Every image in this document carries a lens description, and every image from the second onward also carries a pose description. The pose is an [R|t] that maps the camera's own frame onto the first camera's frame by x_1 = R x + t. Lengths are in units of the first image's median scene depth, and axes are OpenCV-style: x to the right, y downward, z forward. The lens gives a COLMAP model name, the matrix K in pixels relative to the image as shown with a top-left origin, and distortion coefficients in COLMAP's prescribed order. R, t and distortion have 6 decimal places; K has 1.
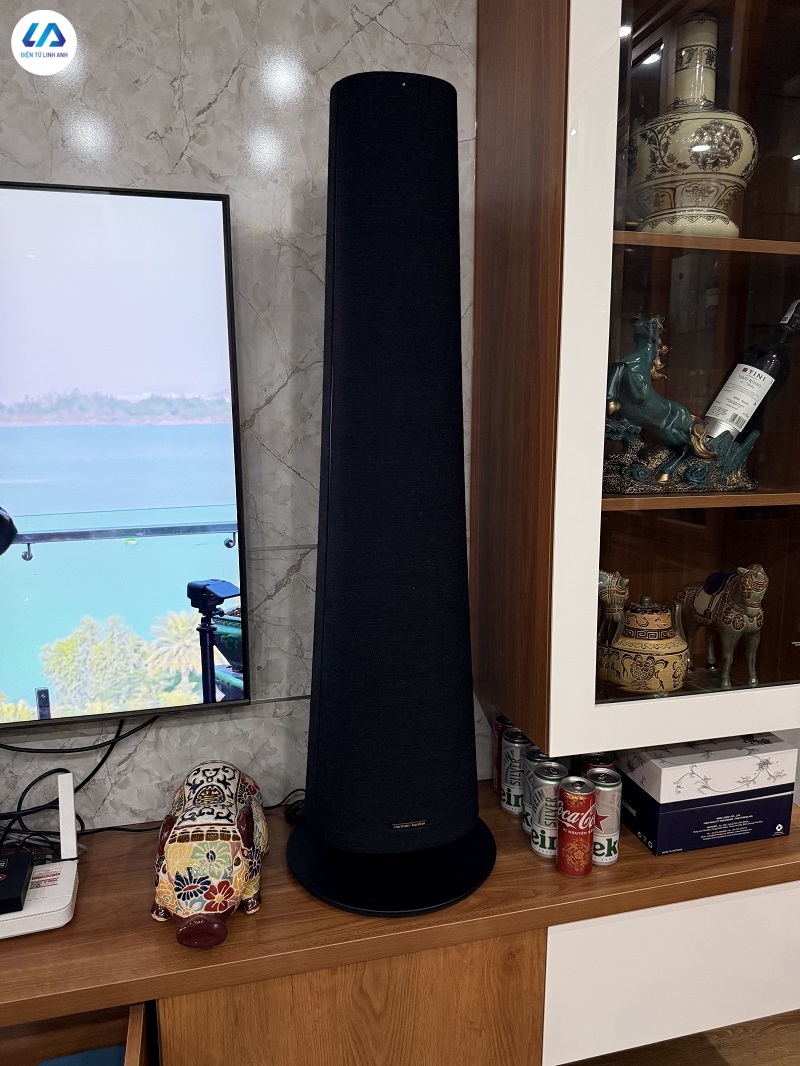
lens RADIAL K [[752.3, 0, 400.0], [0, 752.3, 533.0], [0, 0, 1]] dist [0.054461, -0.073361]
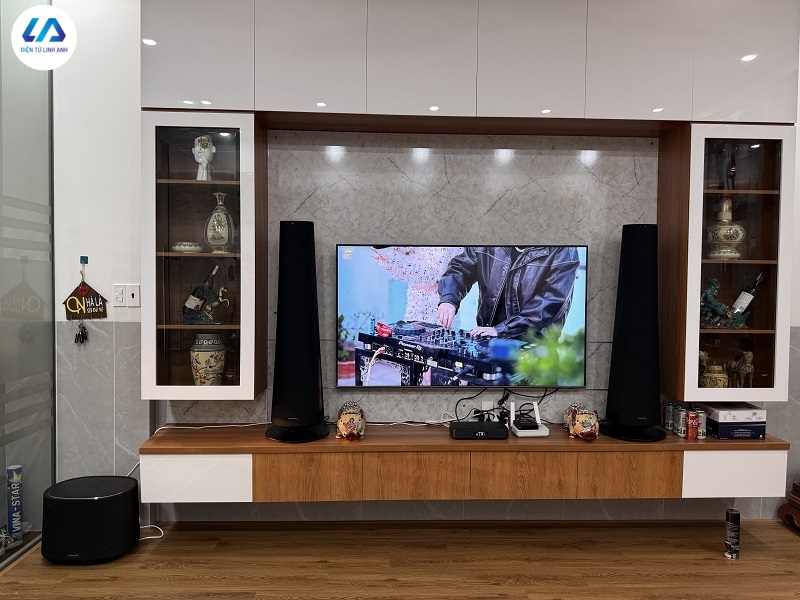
lens RADIAL K [[564.5, 0, 400.0], [0, 564.5, 300.0], [0, 0, 1]] dist [0.054461, -0.073361]
pose [[0.976915, 0.019435, -0.212744, -0.513486], [-0.044166, 0.992713, -0.112122, 0.169860], [0.209015, 0.118929, 0.970654, -1.819147]]
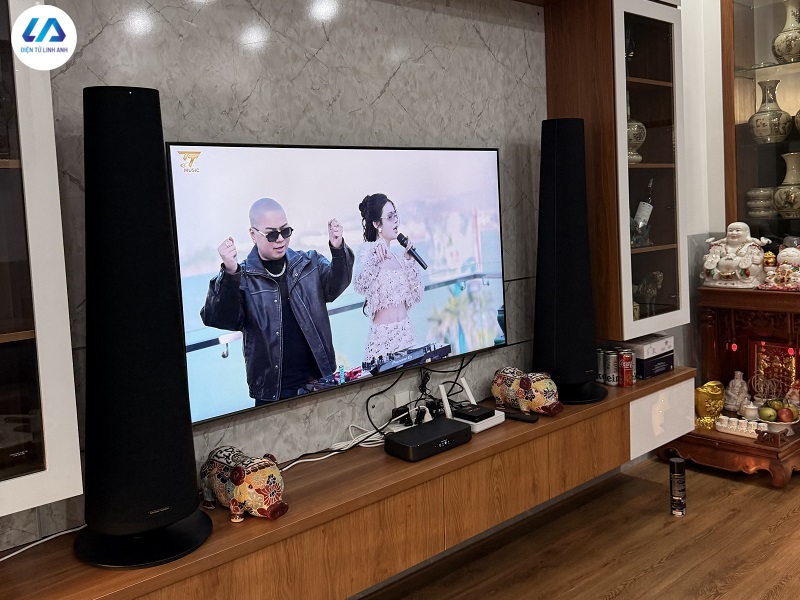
lens RADIAL K [[739.0, 0, 398.2], [0, 739.0, 259.8], [0, 0, 1]] dist [0.102687, -0.211726]
pose [[0.887885, -0.073327, 0.454184, -1.704206], [0.118276, 0.990416, -0.071319, 0.086140], [-0.444601, 0.117042, 0.888049, -1.087120]]
